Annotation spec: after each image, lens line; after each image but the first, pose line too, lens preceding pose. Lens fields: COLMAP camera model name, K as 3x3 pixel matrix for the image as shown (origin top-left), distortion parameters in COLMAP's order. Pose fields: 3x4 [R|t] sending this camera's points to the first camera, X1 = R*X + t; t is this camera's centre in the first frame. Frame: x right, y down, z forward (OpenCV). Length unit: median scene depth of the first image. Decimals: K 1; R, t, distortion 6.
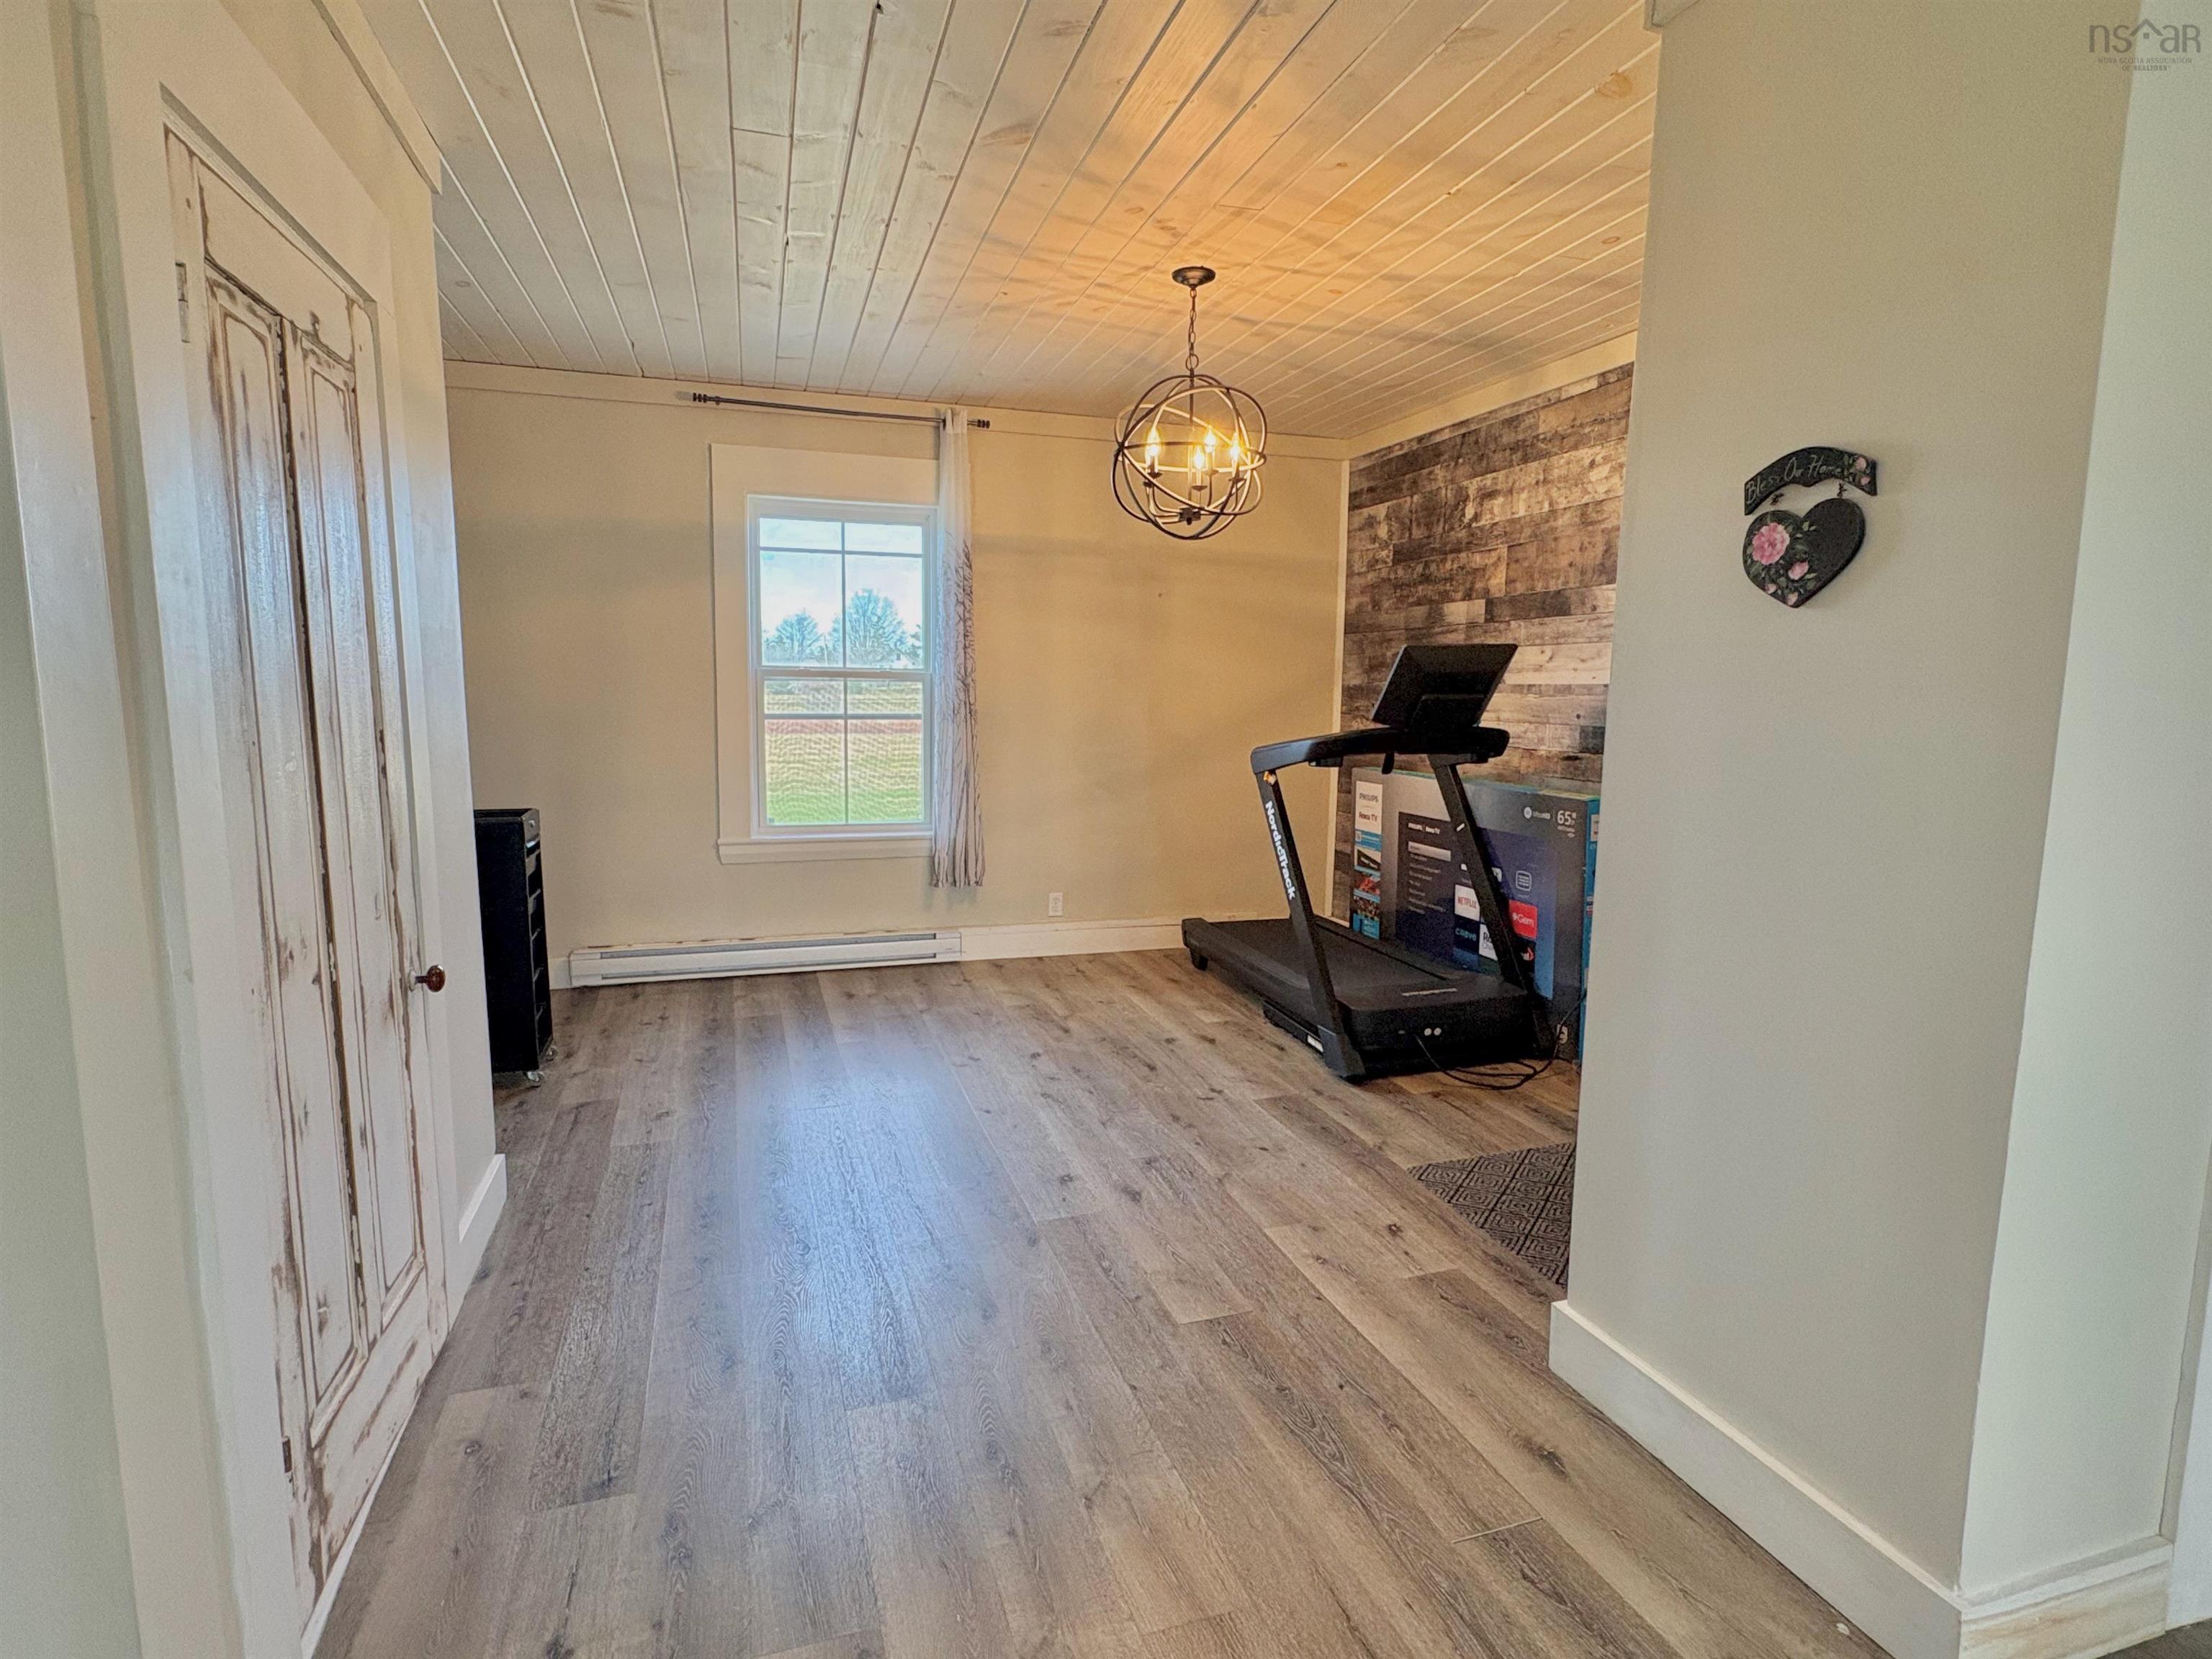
lens RADIAL K [[1132.1, 0, 1105.0], [0, 1132.1, 835.8], [0, 0, 1]] dist [-0.000785, -0.000058]
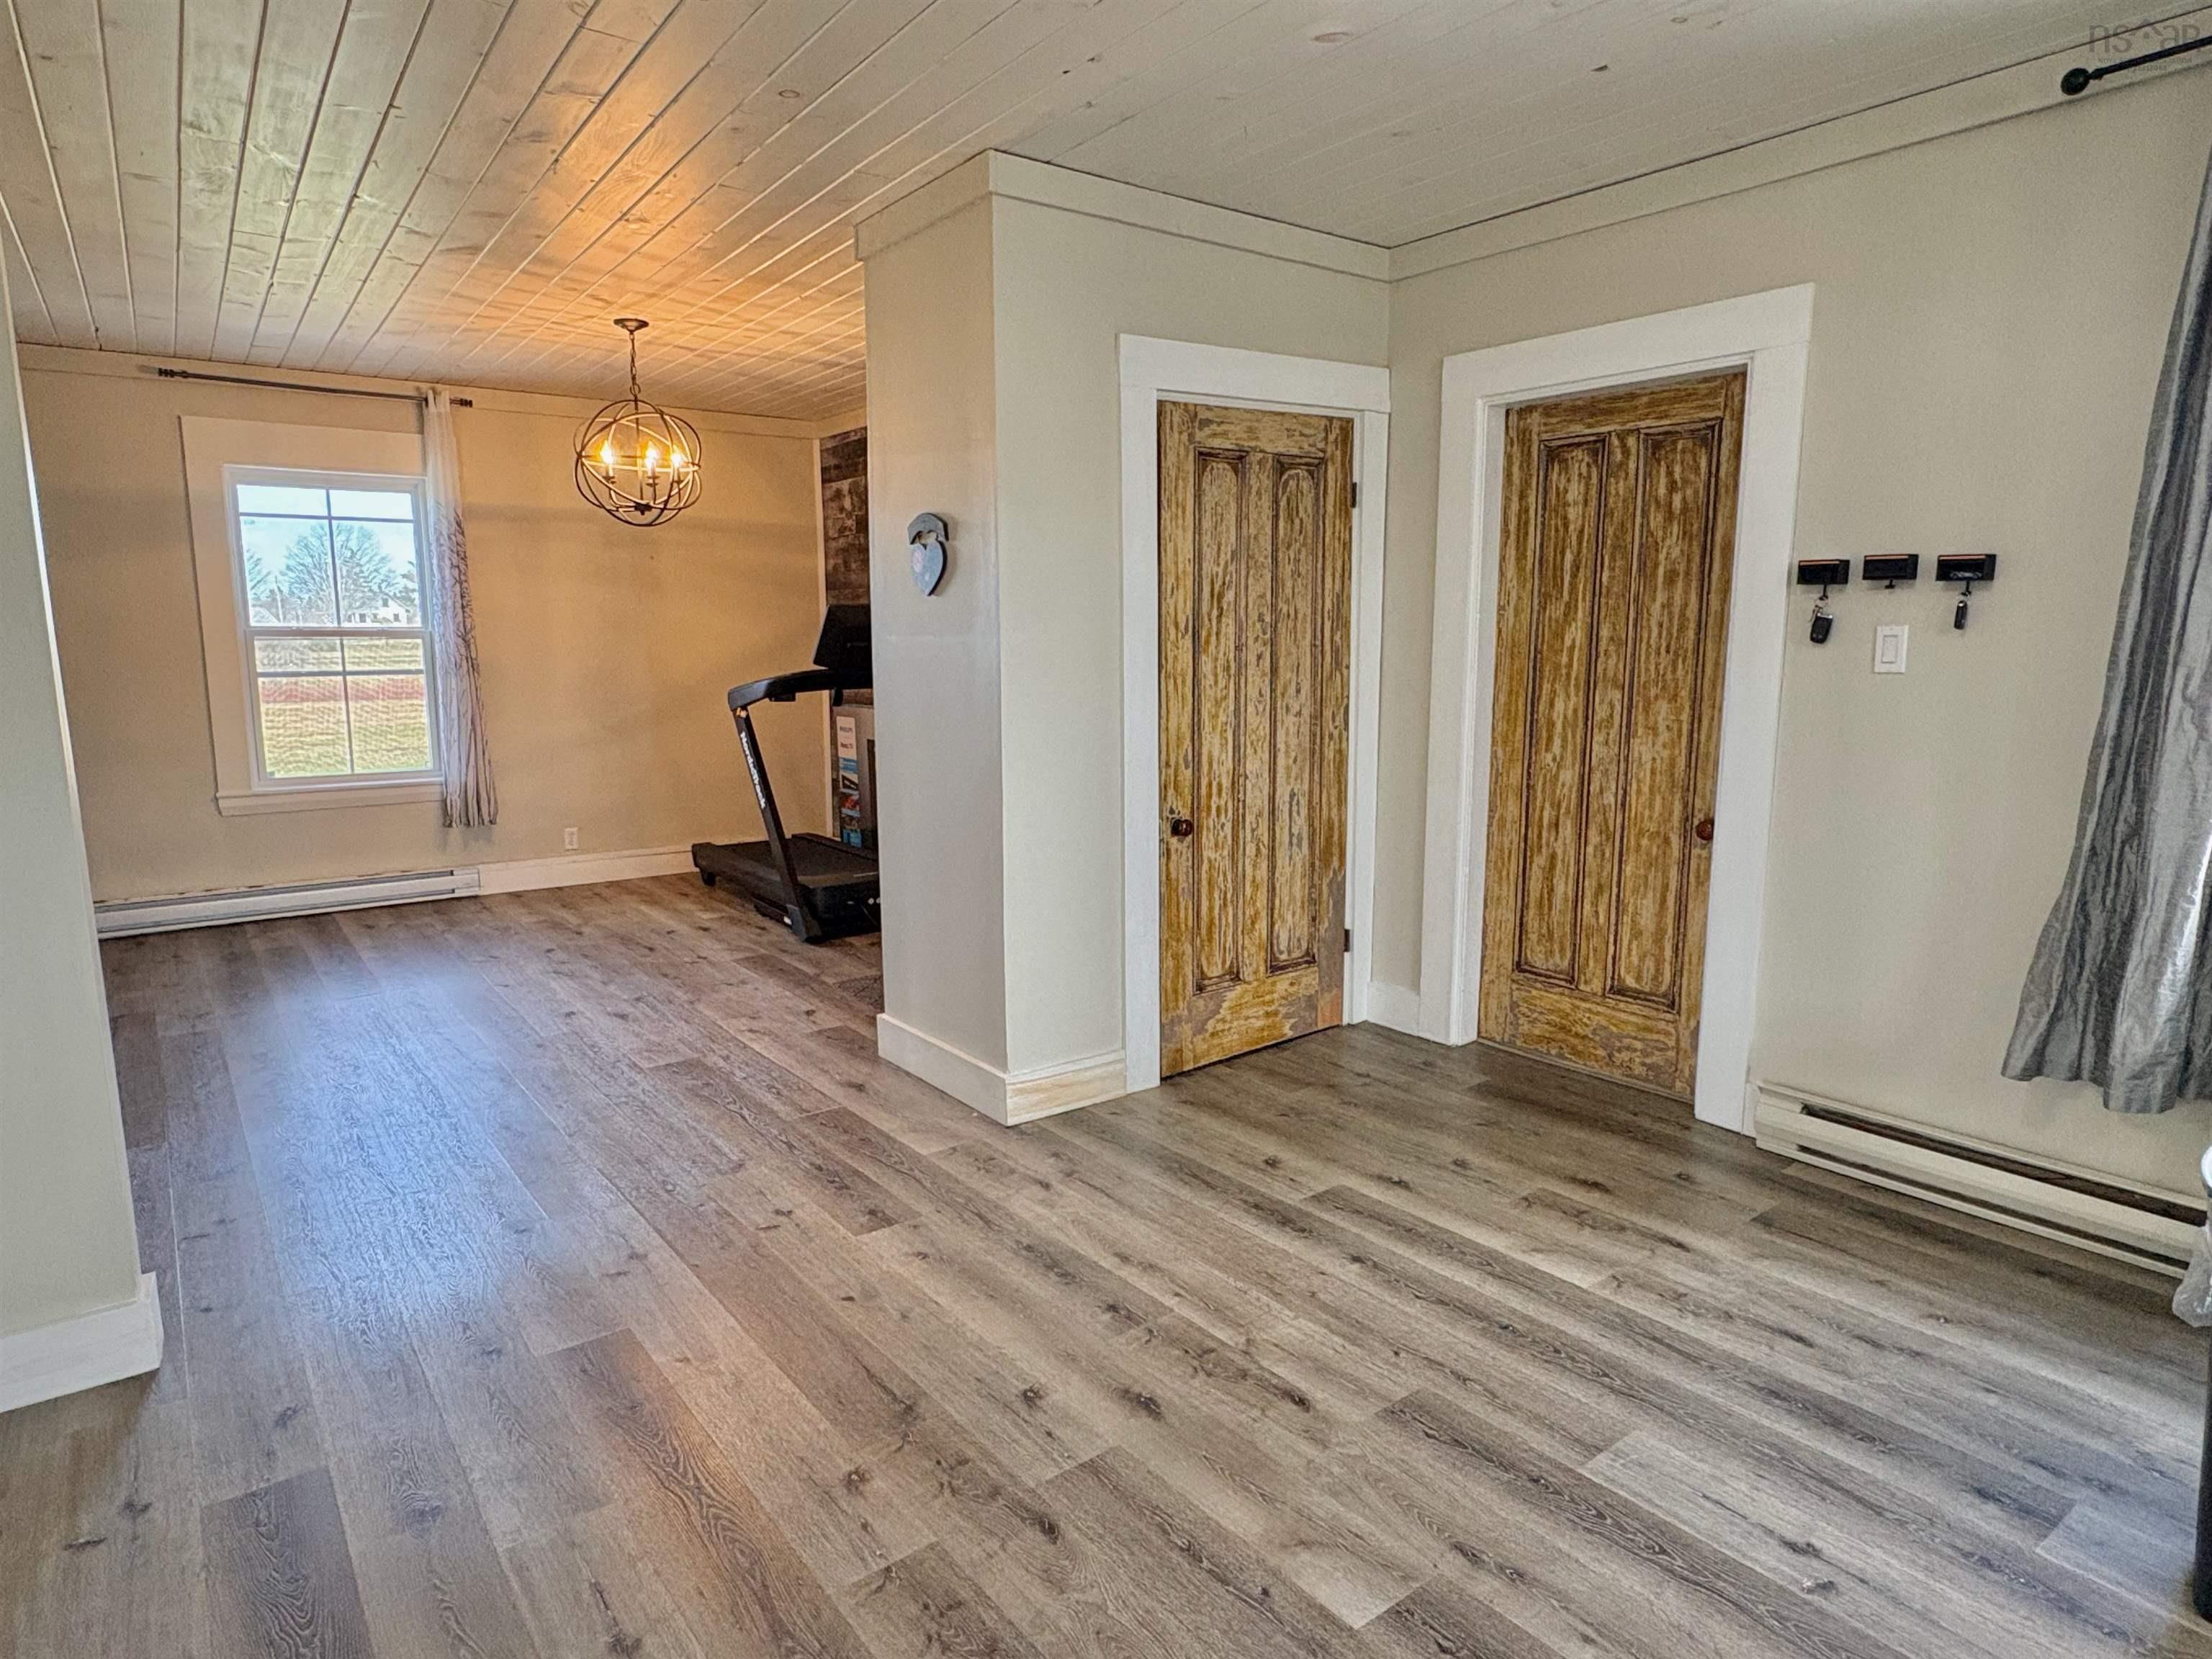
lens RADIAL K [[1277.3, 0, 1092.9], [0, 1277.3, 829.3], [0, 0, 1]] dist [-0.000200, 0.005578]
pose [[0.948966, -0.064430, 0.308728, 0.062736], [0.057505, 0.997849, 0.031488, 0.047185], [-0.310092, -0.012128, 0.950629, -0.388826]]
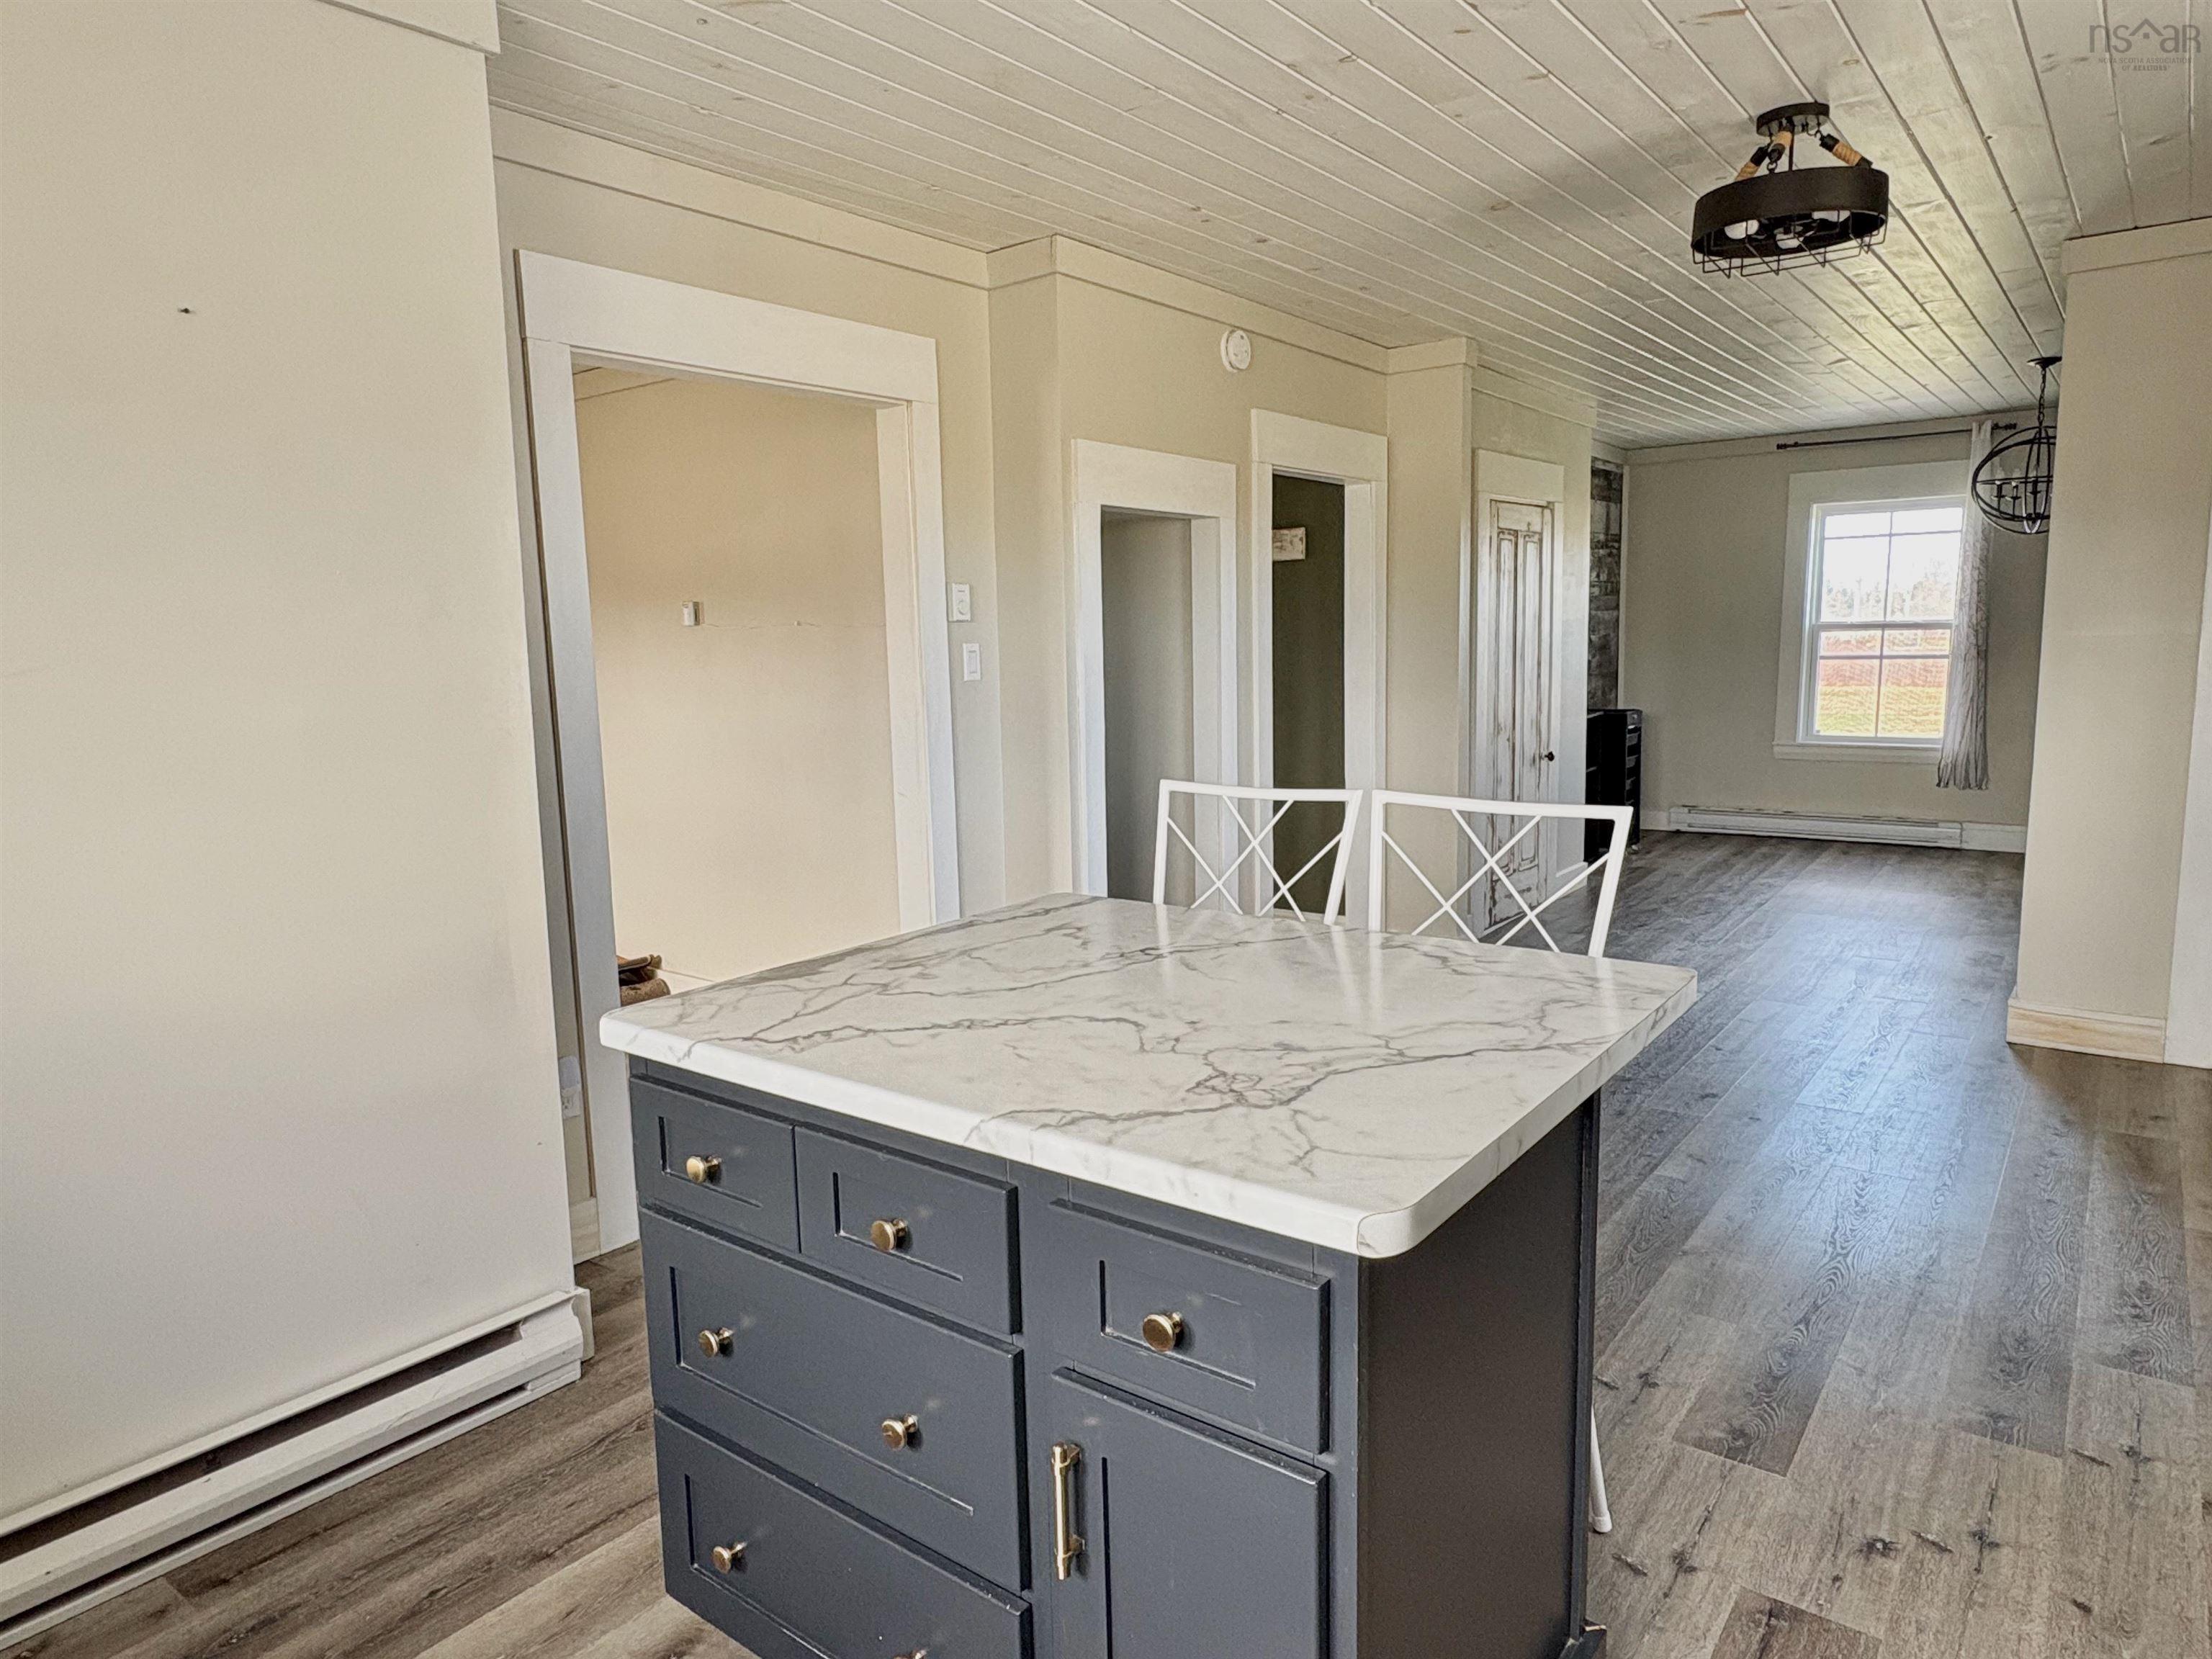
lens RADIAL K [[1367.5, 0, 1098.8], [0, 1367.5, 831.9], [0, 0, 1]] dist [0.005991, 0.000698]
pose [[0.571435, 0.088025, -0.815913, 0.634709], [-0.078045, 0.995554, 0.052745, 0.096727], [0.816928, 0.033538, 0.575764, -0.752670]]
